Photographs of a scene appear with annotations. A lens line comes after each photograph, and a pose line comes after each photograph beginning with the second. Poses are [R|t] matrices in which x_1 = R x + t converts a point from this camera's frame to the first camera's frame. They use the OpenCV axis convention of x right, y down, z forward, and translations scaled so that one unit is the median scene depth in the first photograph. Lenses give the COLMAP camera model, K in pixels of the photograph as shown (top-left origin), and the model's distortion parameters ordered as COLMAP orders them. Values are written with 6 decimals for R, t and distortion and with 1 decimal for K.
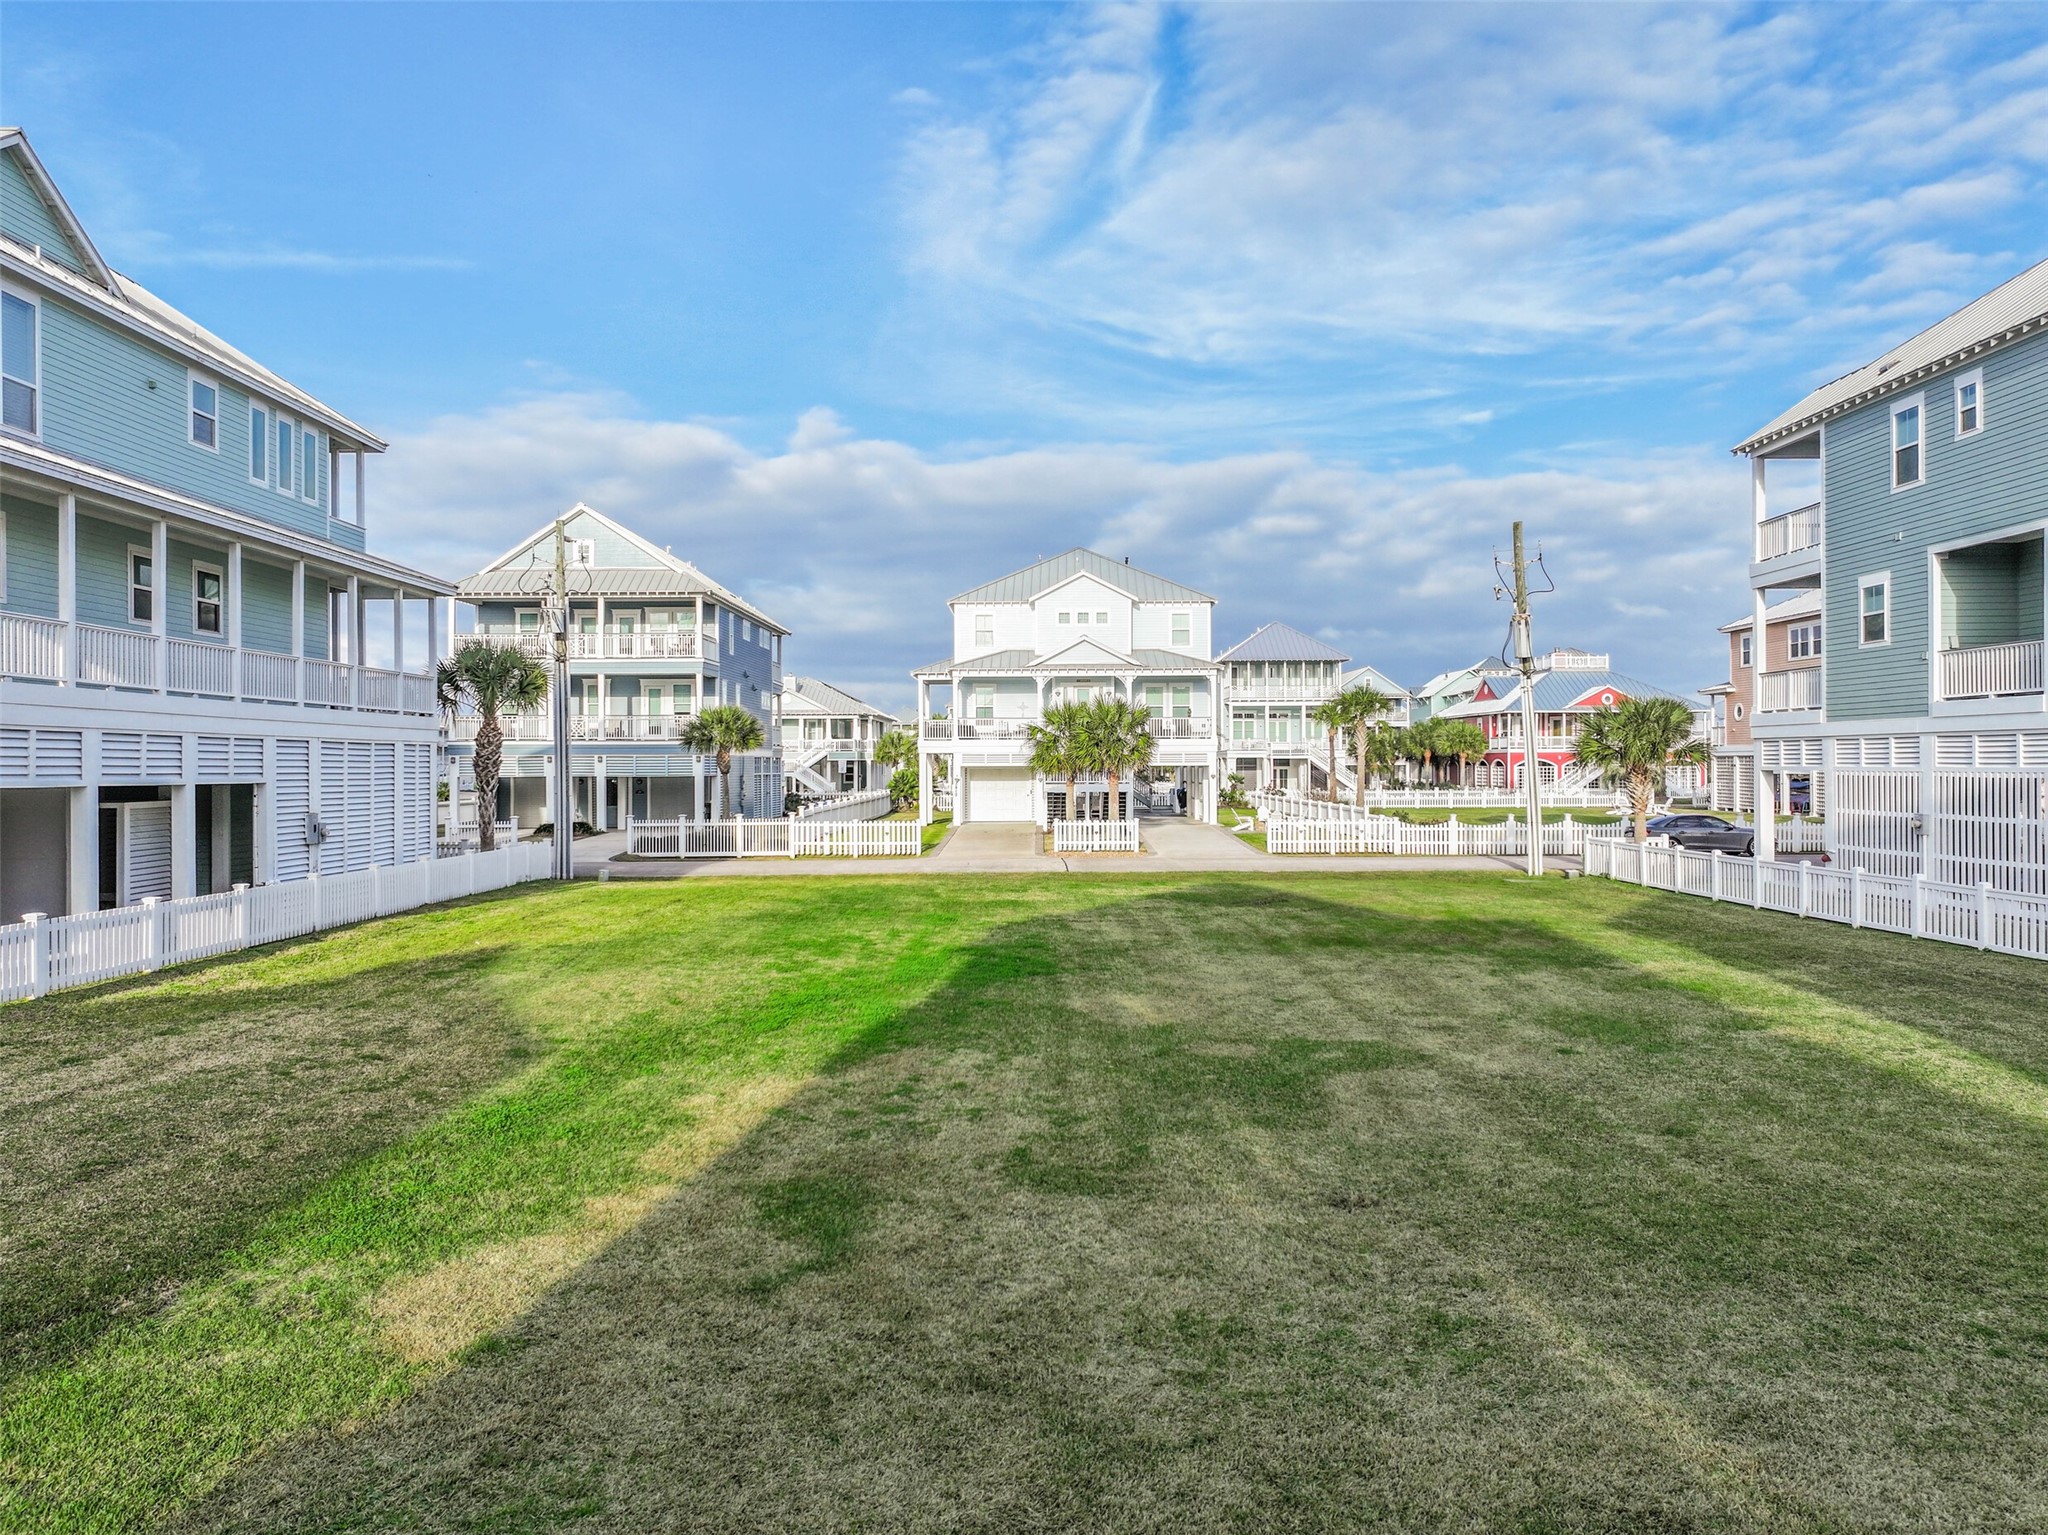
lens RADIAL K [[1457.1, 0, 1022.6], [0, 1457.1, 830.4], [0, 0, 1]] dist [0.004795, 0.009657]
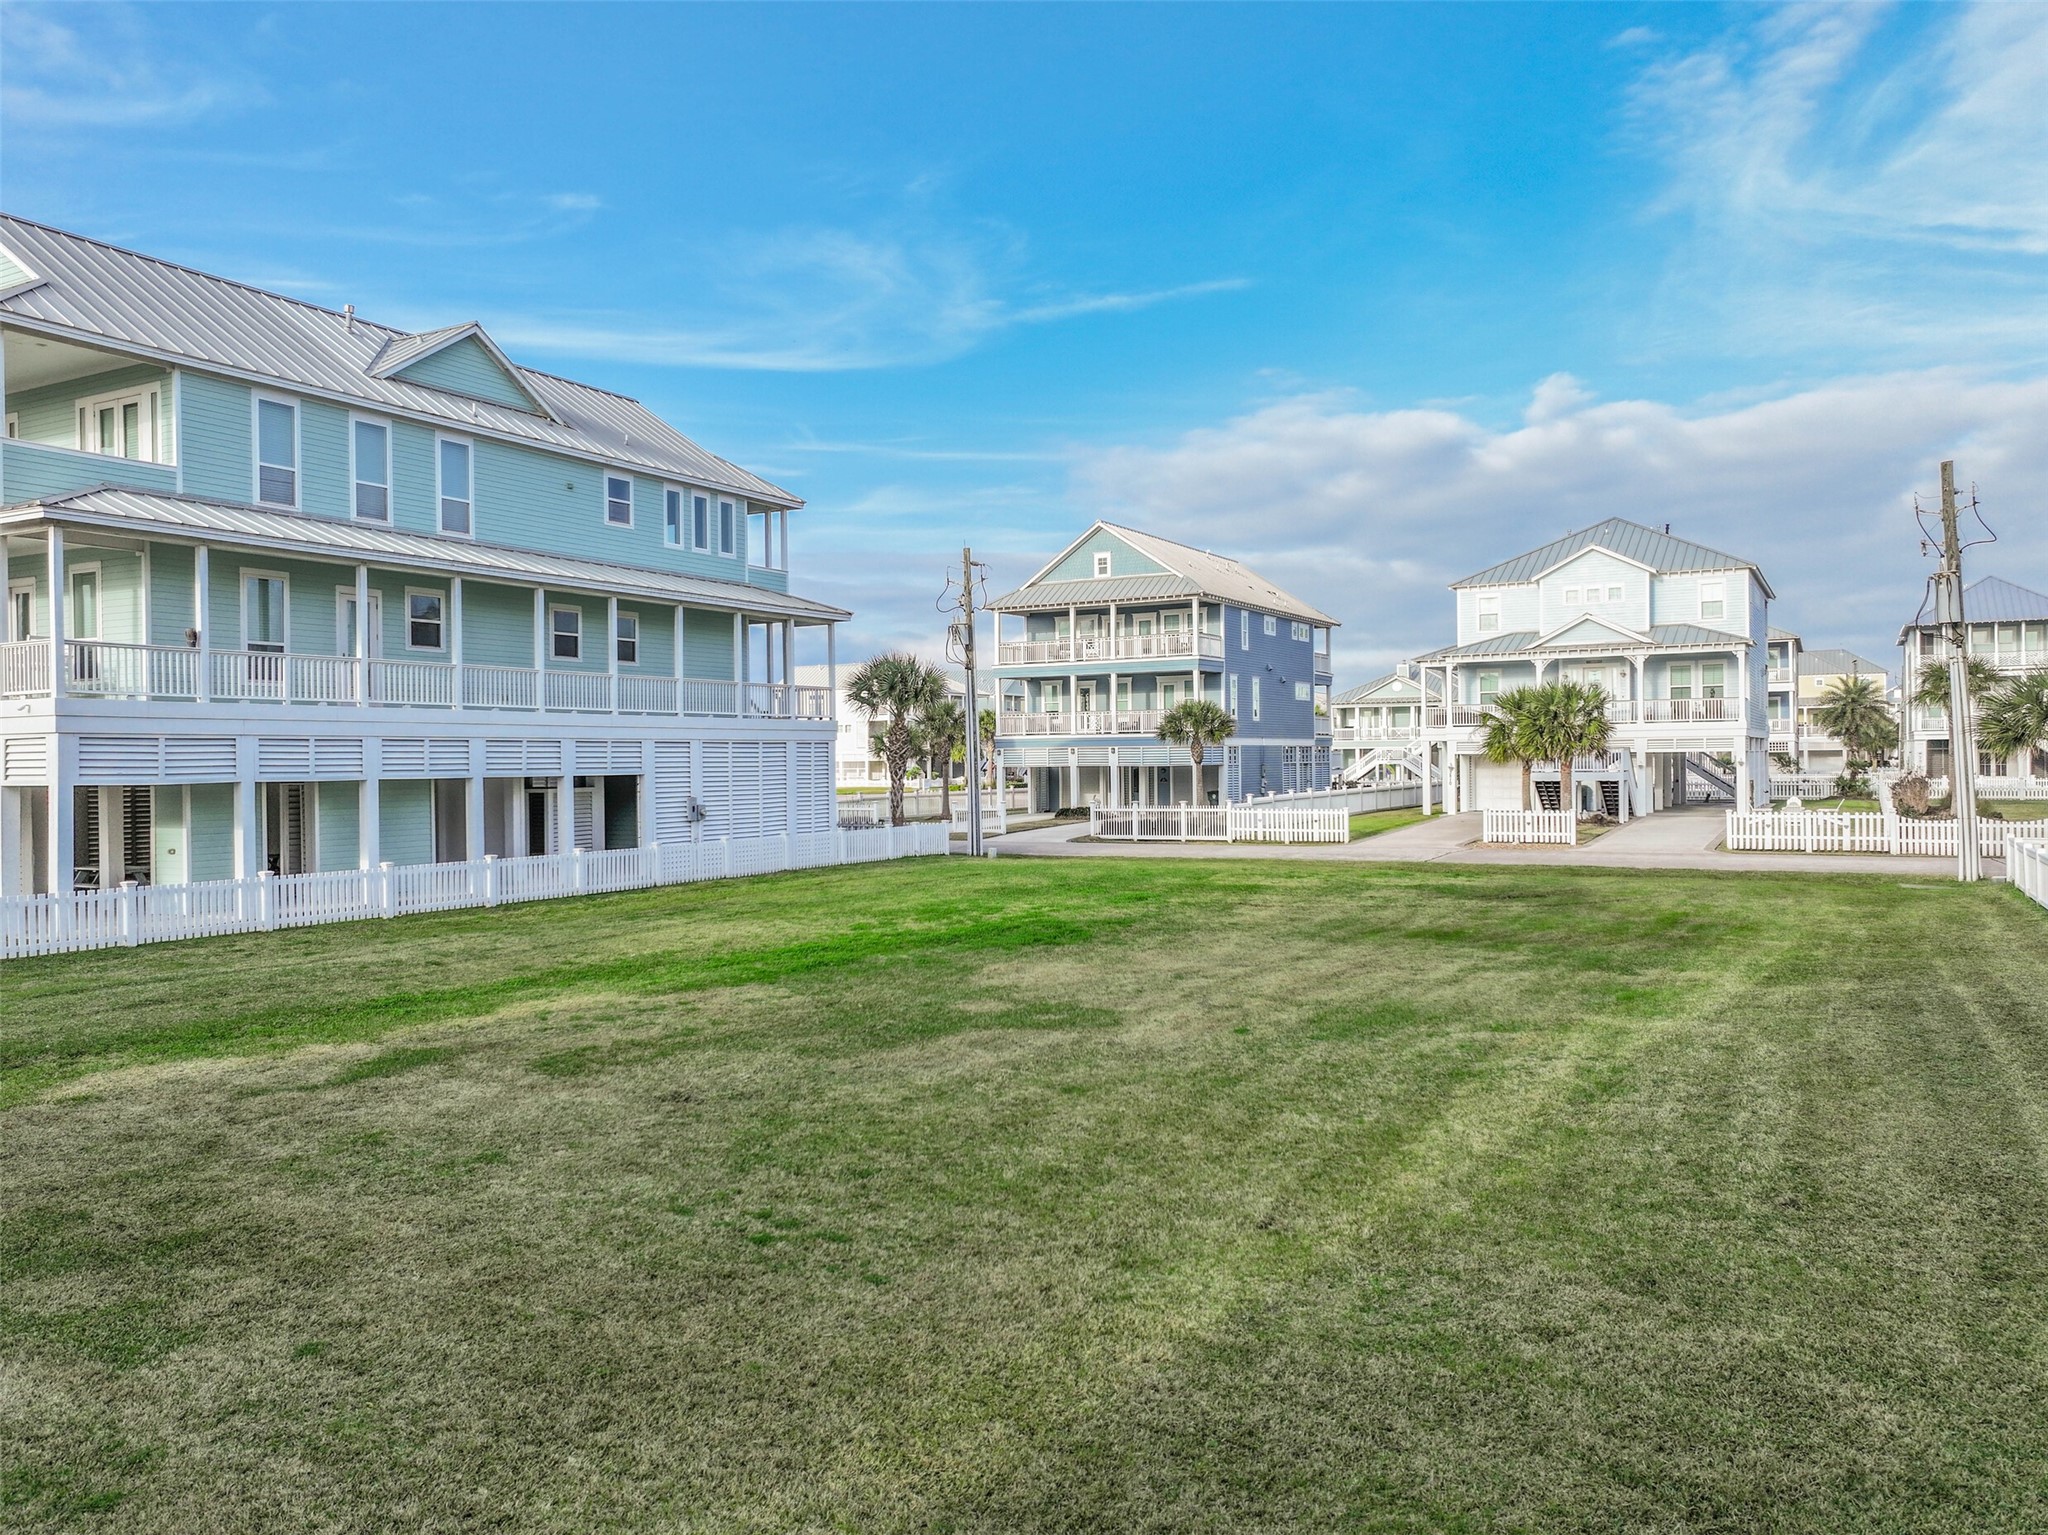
lens RADIAL K [[1466.8, 0, 1024.0], [0, 1466.8, 767.5], [0, 0, 1]] dist [0.007146, 0.003619]
pose [[0.873922, -0.003381, -0.486055, 0.179758], [-0.013076, 0.999450, -0.030462, -0.000991], [0.485891, 0.032977, 0.873397, -0.001823]]
